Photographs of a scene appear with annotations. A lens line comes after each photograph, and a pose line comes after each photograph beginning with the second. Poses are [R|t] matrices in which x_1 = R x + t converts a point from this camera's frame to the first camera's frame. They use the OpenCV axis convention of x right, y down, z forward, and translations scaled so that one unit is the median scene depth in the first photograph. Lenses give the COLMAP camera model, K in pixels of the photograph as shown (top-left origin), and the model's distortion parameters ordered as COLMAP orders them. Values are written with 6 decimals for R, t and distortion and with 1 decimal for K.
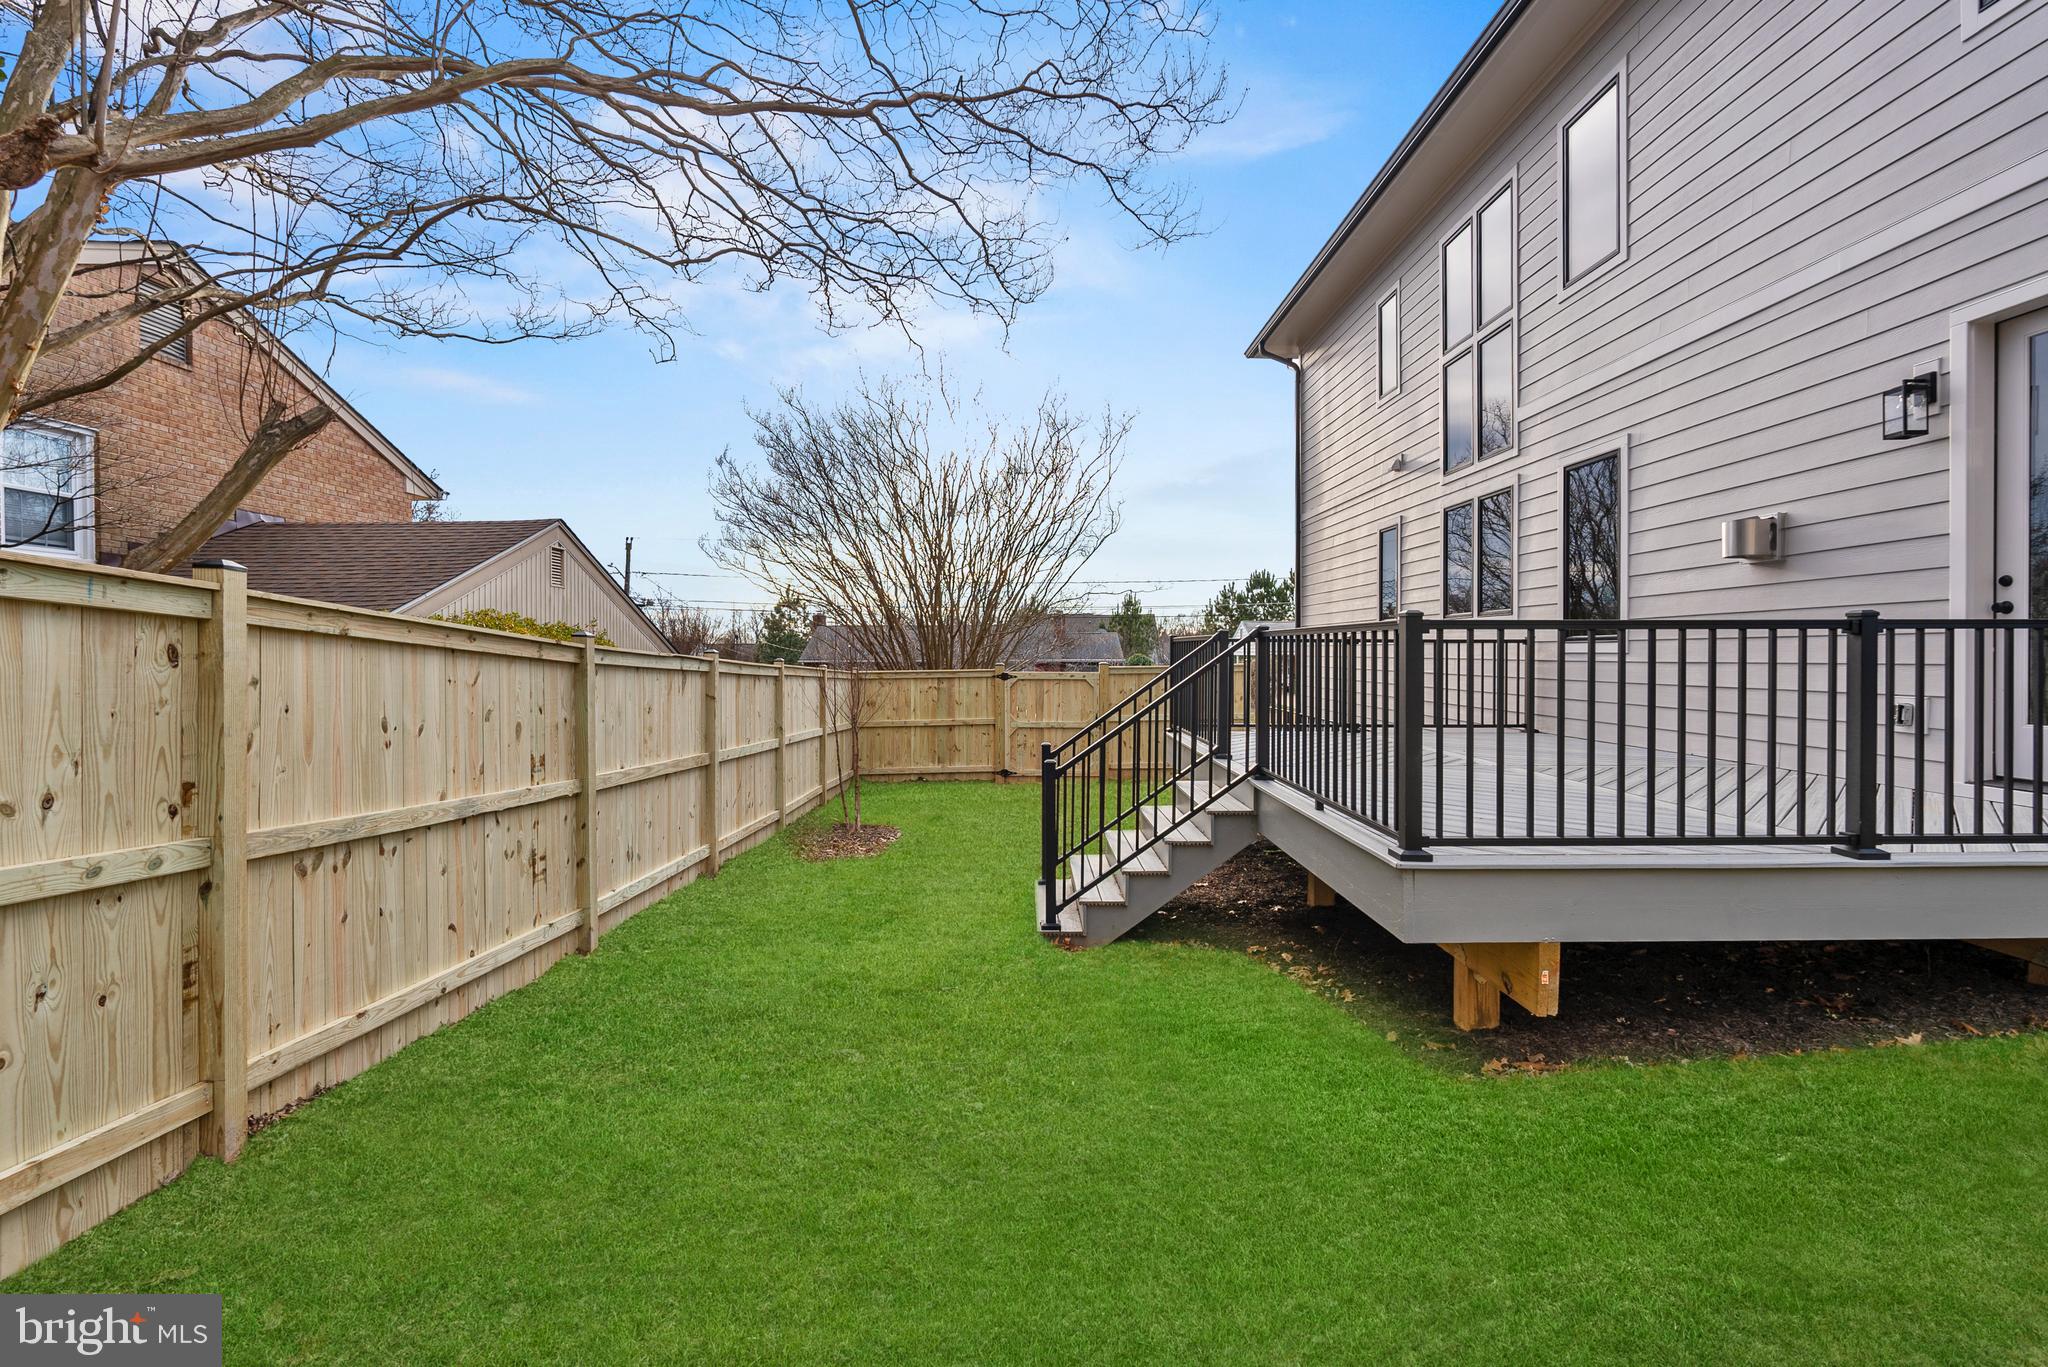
lens RADIAL K [[909.4, 0, 1022.5], [0, 909.4, 658.1], [0, 0, 1]] dist [0.000186, -0.000355]
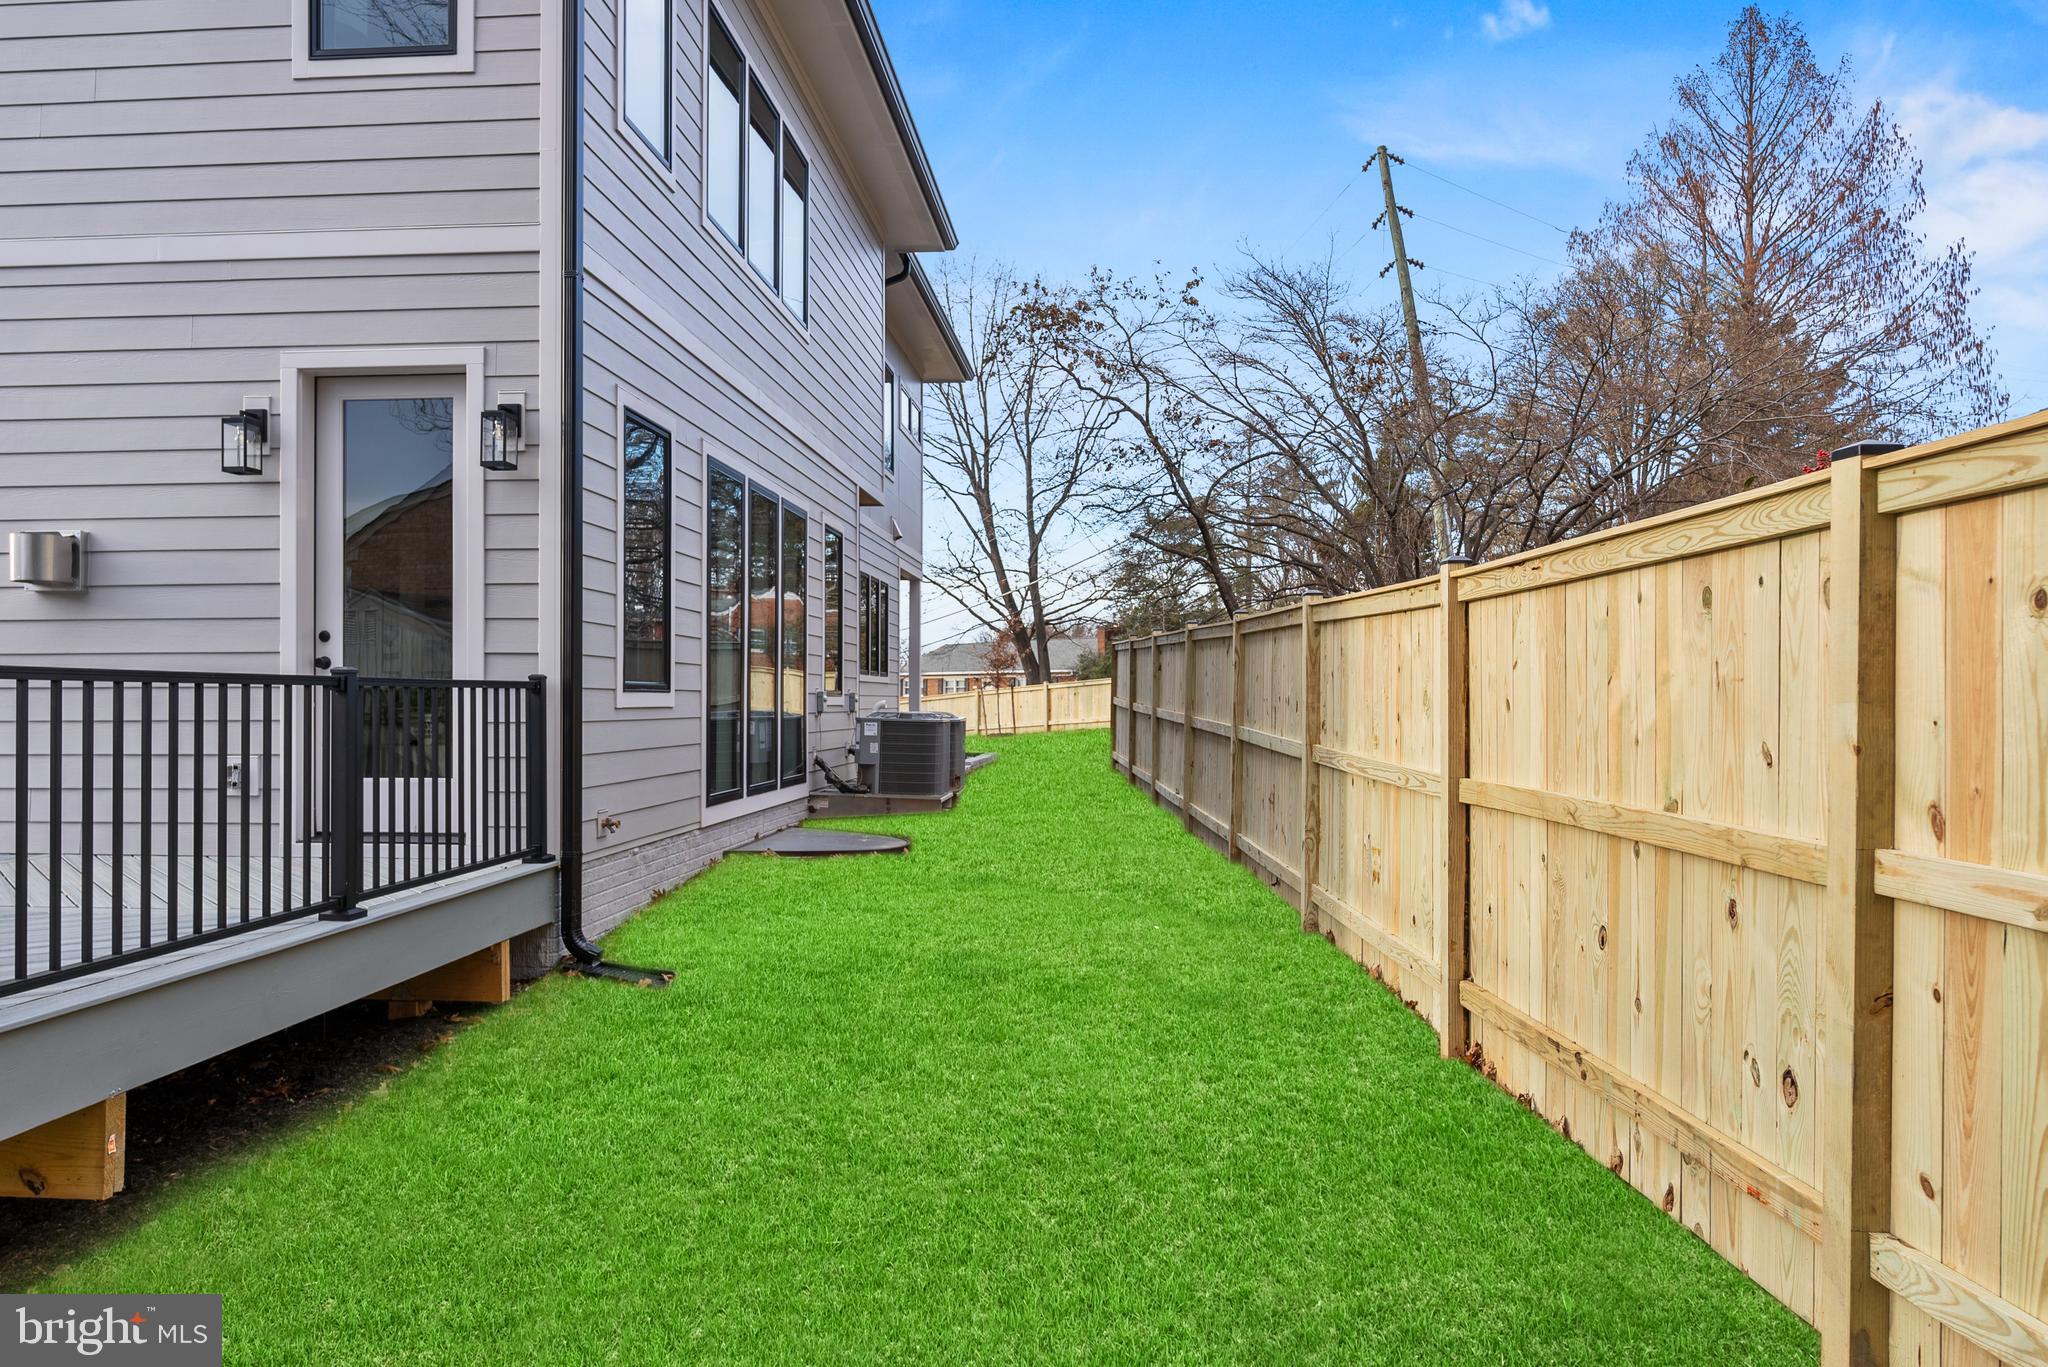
lens RADIAL K [[1394.1, 0, 1024.0], [0, 1394.1, 683.5], [0, 0, 1]] dist [0.001490, 0.000377]
pose [[0.078360, 0.011791, 0.996855, -0.385203], [0.006864, 0.999900, -0.012367, -0.008652], [-0.996901, 0.007812, 0.078271, 0.111169]]
